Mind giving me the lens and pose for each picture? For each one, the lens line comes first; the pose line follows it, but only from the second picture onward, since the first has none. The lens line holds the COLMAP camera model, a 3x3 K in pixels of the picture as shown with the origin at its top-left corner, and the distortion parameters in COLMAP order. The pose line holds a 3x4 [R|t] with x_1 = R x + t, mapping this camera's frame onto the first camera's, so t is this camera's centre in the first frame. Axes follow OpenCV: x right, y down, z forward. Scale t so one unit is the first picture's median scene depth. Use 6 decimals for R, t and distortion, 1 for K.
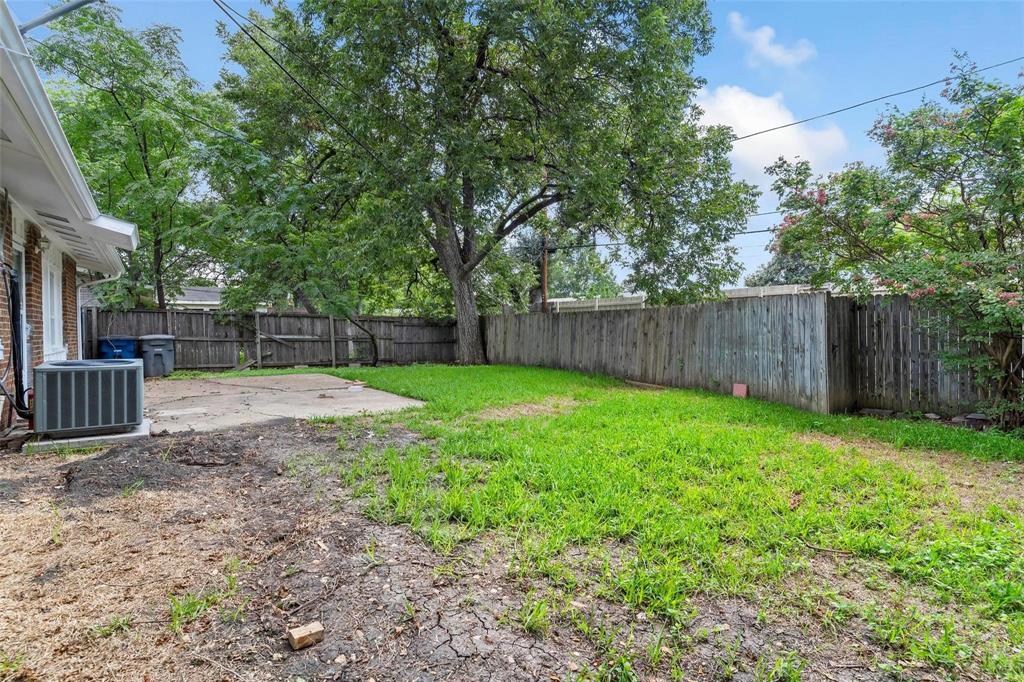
lens RADIAL K [[488.2, 0, 512.6], [0, 488.2, 335.0], [0, 0, 1]] dist [0.002847, -0.000922]
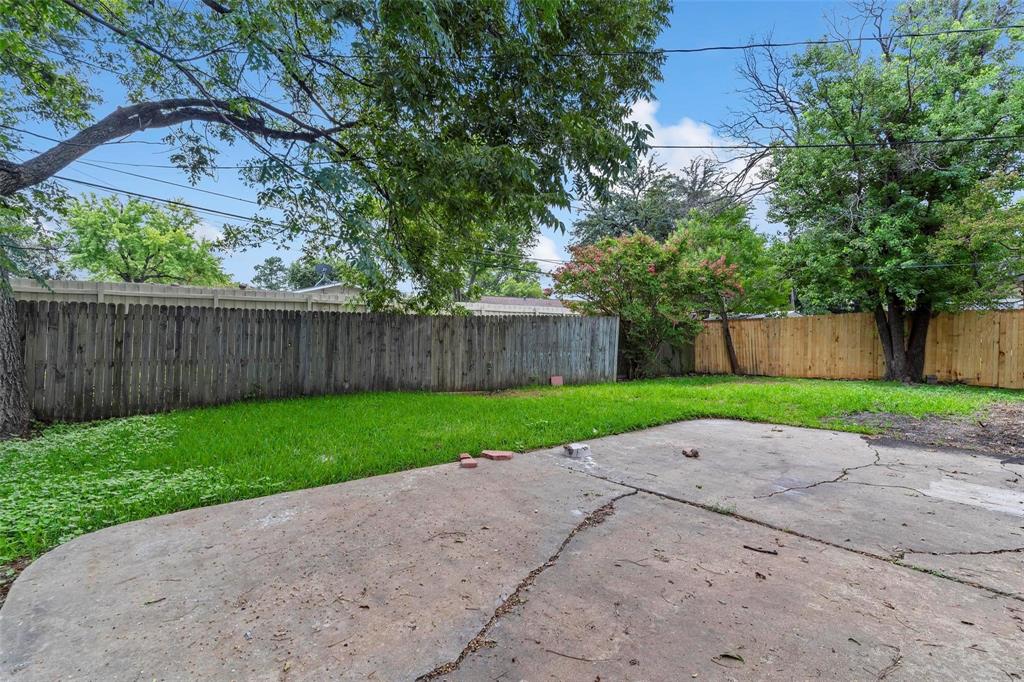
lens RADIAL K [[488.2, 0, 512.4], [0, 488.2, 338.7], [0, 0, 1]] dist [0.002847, -0.000922]
pose [[-0.028311, -0.010897, 0.999540, -0.702231], [0.005279, 0.999925, 0.011051, -0.017781], [-0.999585, 0.005590, -0.028251, 0.888813]]
